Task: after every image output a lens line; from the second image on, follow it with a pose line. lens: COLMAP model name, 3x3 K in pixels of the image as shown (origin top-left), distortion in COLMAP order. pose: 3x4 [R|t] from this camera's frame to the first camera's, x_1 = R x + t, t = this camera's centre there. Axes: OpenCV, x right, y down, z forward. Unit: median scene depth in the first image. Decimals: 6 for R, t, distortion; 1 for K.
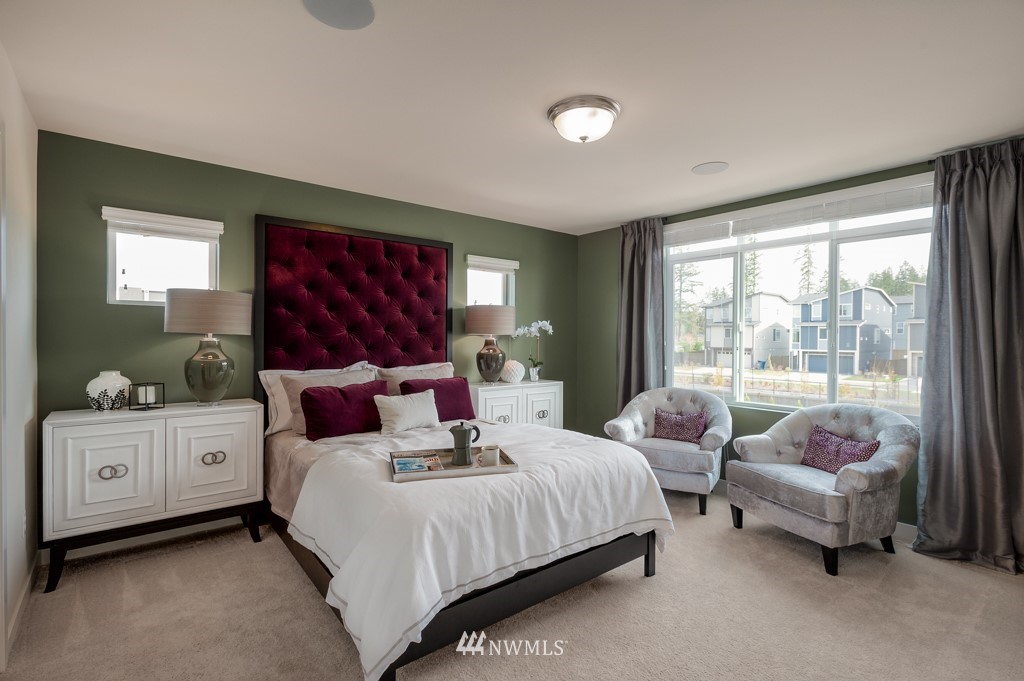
lens RADIAL K [[492.2, 0, 511.5], [0, 492.2, 337.6], [0, 0, 1]] dist [0.003983, 0.002938]
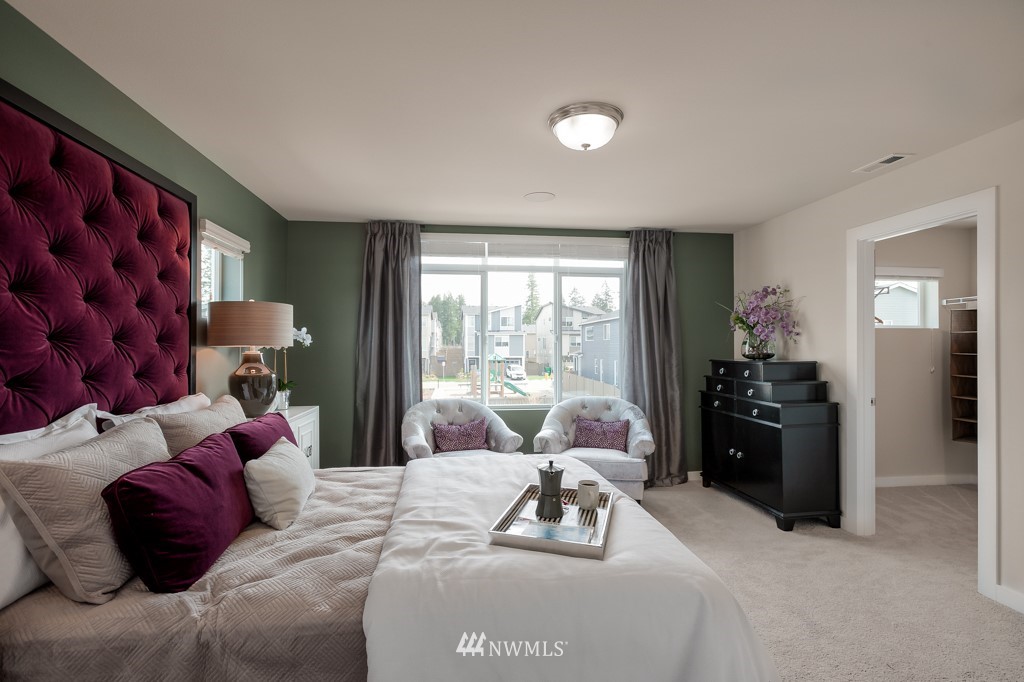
lens RADIAL K [[492.2, 0, 510.8], [0, 492.2, 340.3], [0, 0, 1]] dist [0.003983, 0.002938]
pose [[0.523372, 0.005100, 0.852089, -0.435989], [0.007363, 0.999918, -0.010507, -0.005335], [-0.852073, 0.011773, 0.523291, 0.356106]]
